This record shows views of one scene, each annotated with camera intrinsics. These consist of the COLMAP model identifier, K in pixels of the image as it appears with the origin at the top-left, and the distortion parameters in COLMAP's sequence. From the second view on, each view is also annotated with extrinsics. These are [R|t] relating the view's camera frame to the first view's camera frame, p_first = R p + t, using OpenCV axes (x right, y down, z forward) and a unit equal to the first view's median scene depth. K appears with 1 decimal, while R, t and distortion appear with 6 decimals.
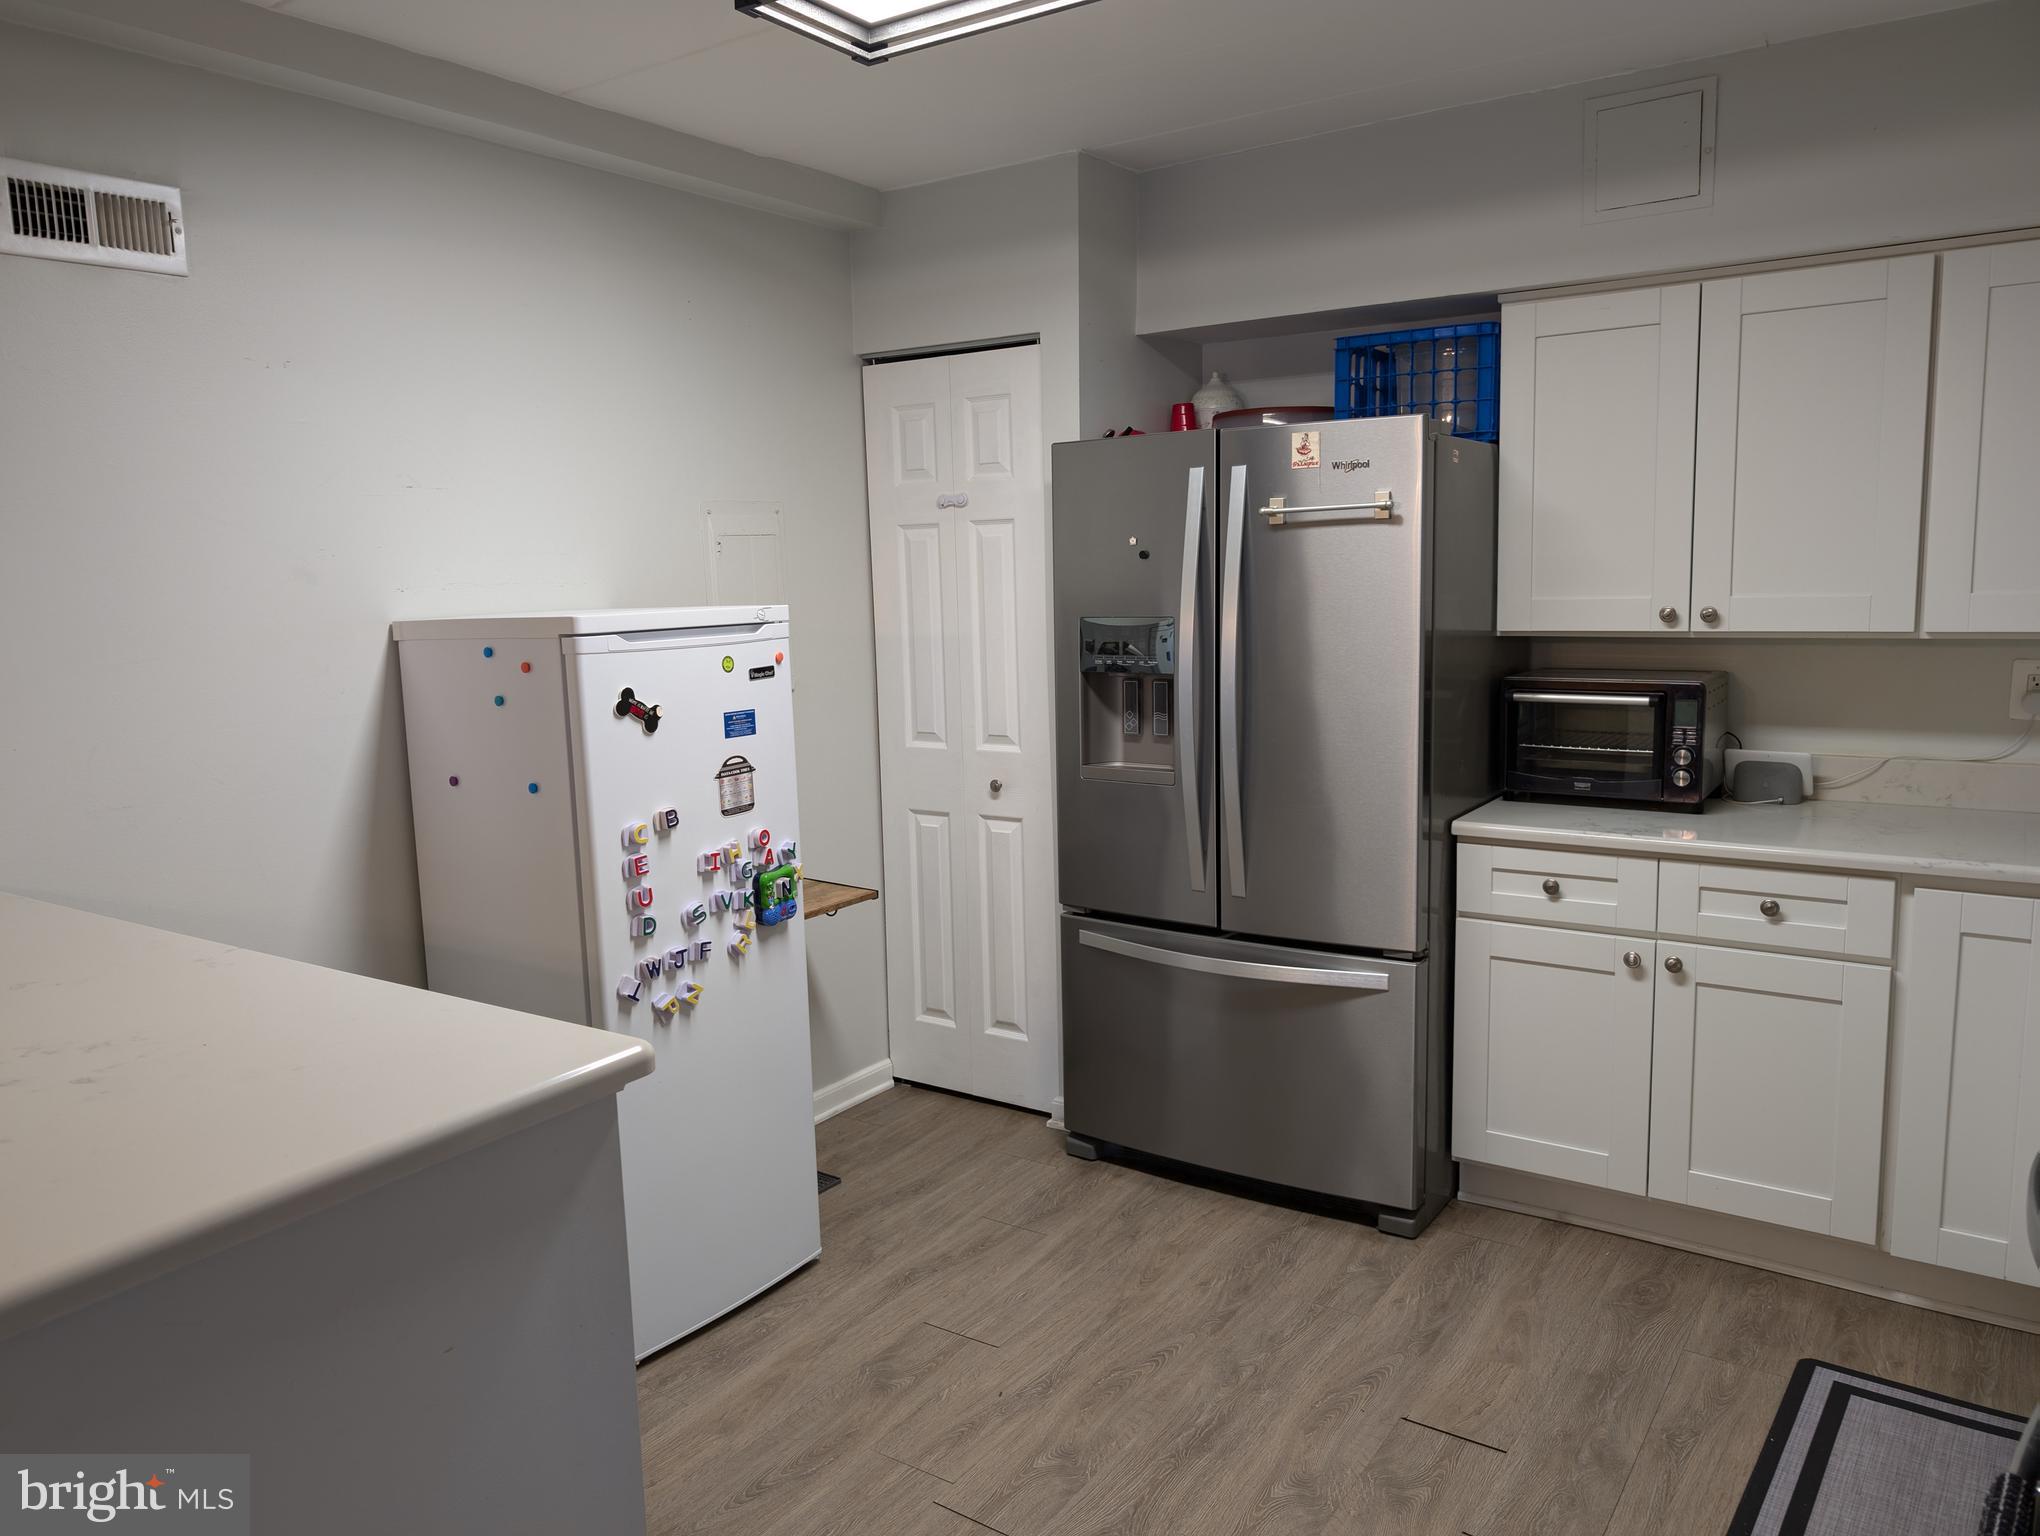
lens RADIAL K [[1471.3, 0, 989.5], [0, 1471.3, 762.5], [0, 0, 1]] dist [0.018957, -0.020684]
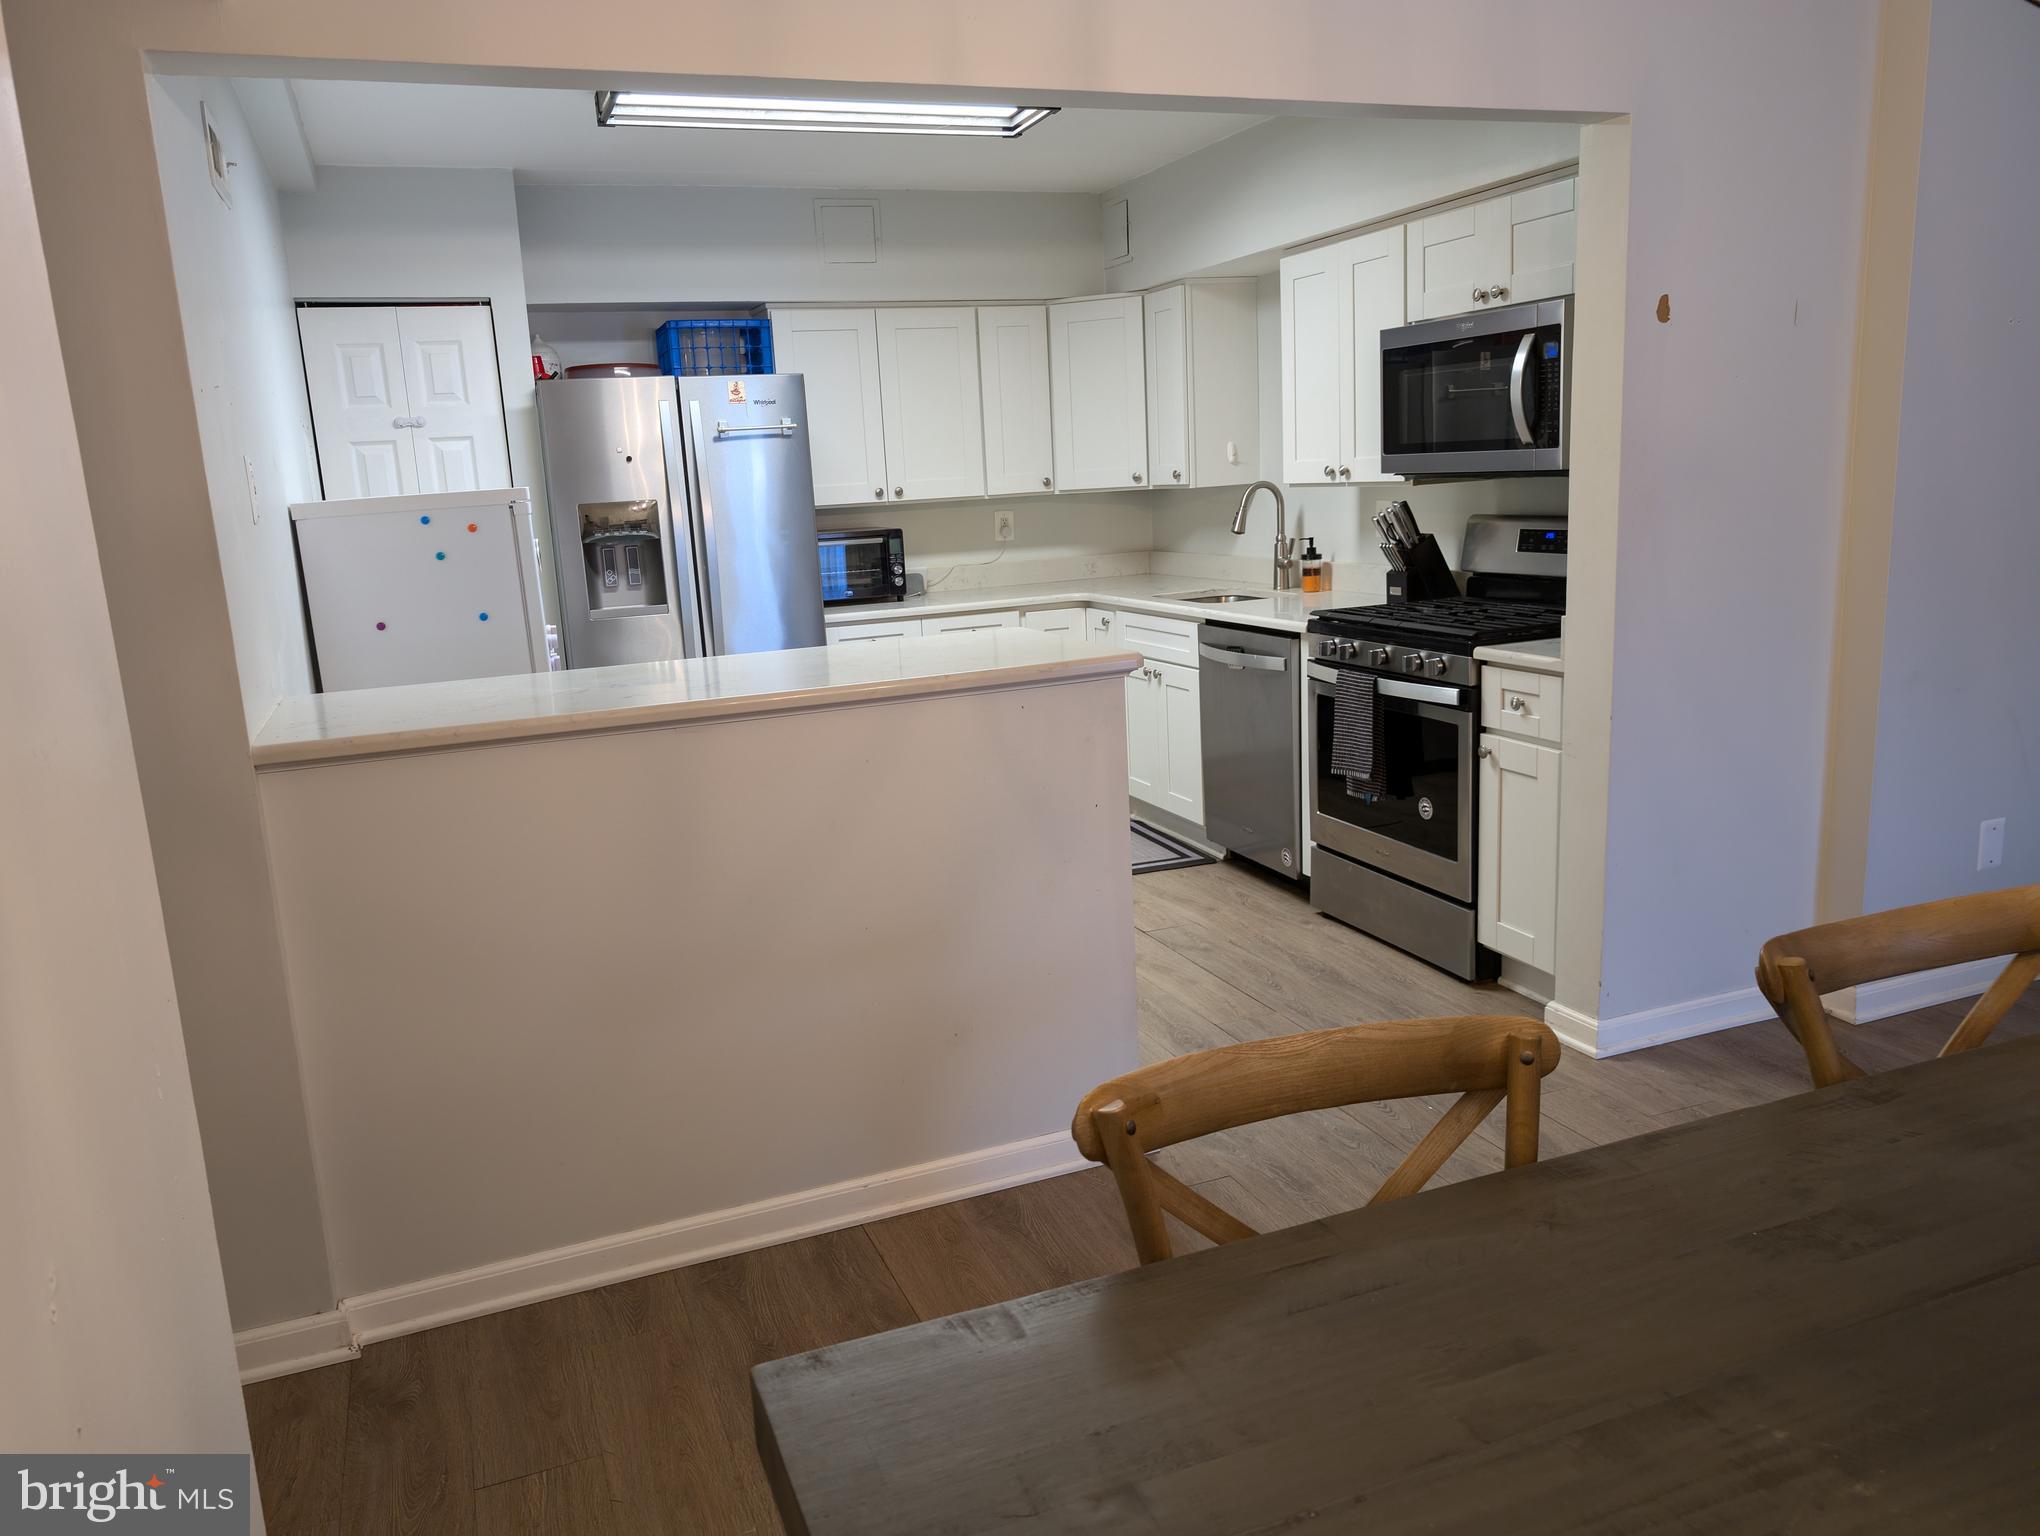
lens RADIAL K [[1471.3, 0, 1004.8], [0, 1471.3, 778.9], [0, 0, 1]] dist [0.018957, -0.020684]
pose [[0.556257, -0.173403, 0.812718, -1.005082], [0.151160, 0.982785, 0.106228, 0.079147], [-0.817147, 0.063760, 0.572892, -0.149010]]
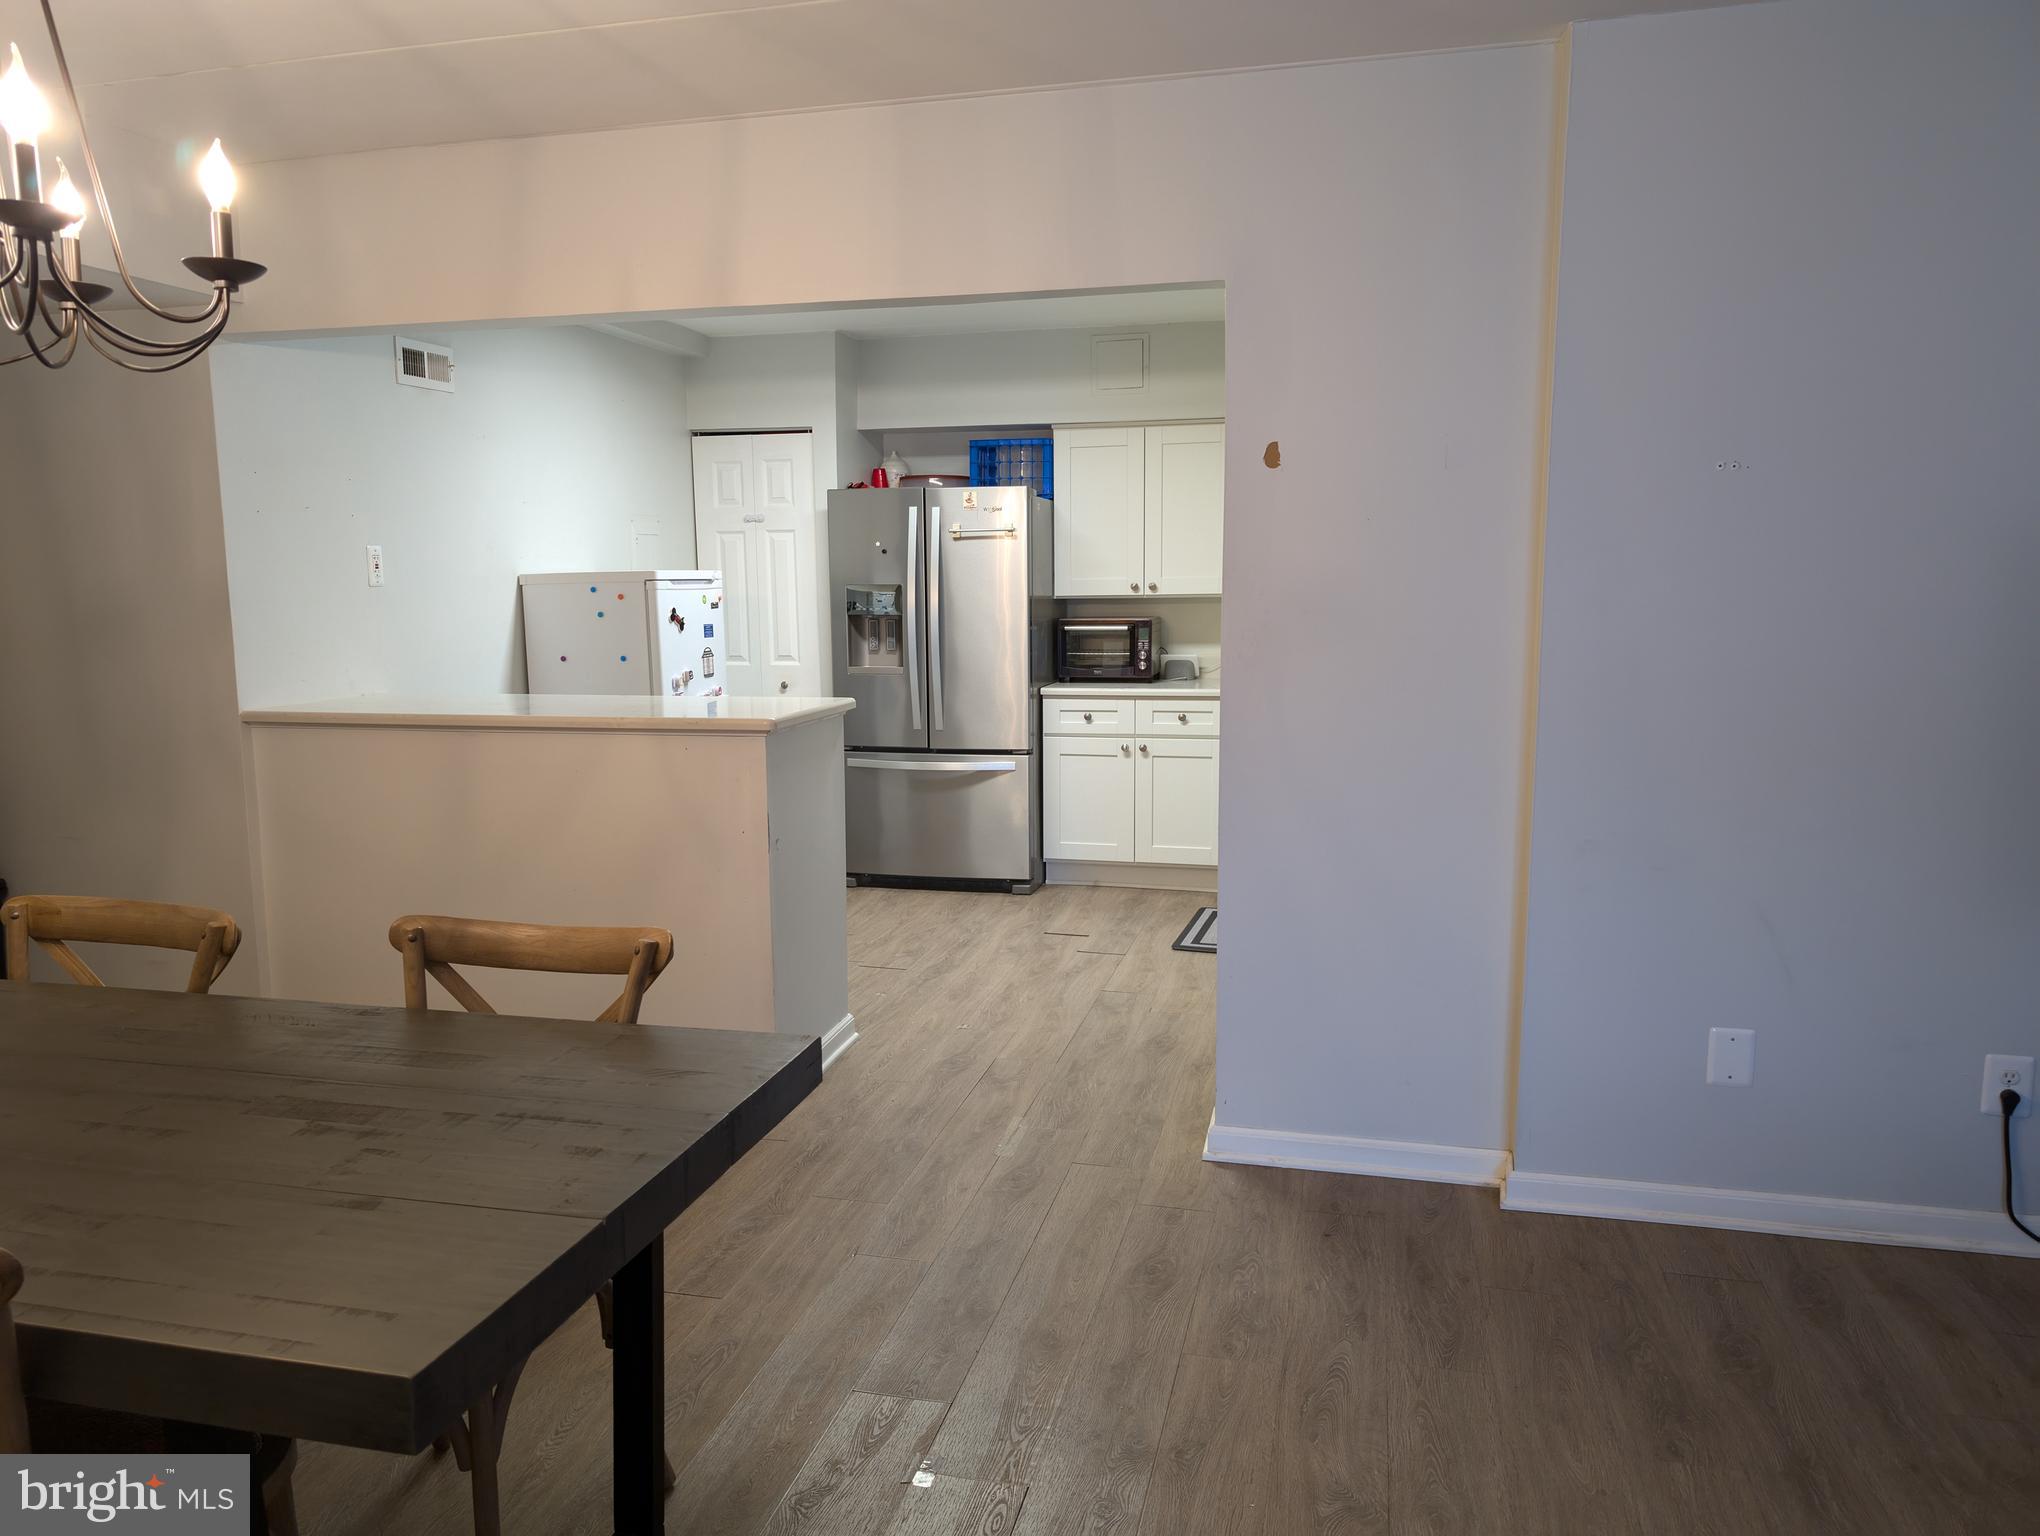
lens RADIAL K [[1471.3, 0, 1001.9], [0, 1471.3, 785.8], [0, 0, 1]] dist [0.018957, -0.020684]
pose [[0.934008, -0.031439, 0.355866, -0.461132], [0.031595, 0.999486, 0.005375, 0.163799], [-0.355853, 0.006224, 0.934521, -0.868598]]
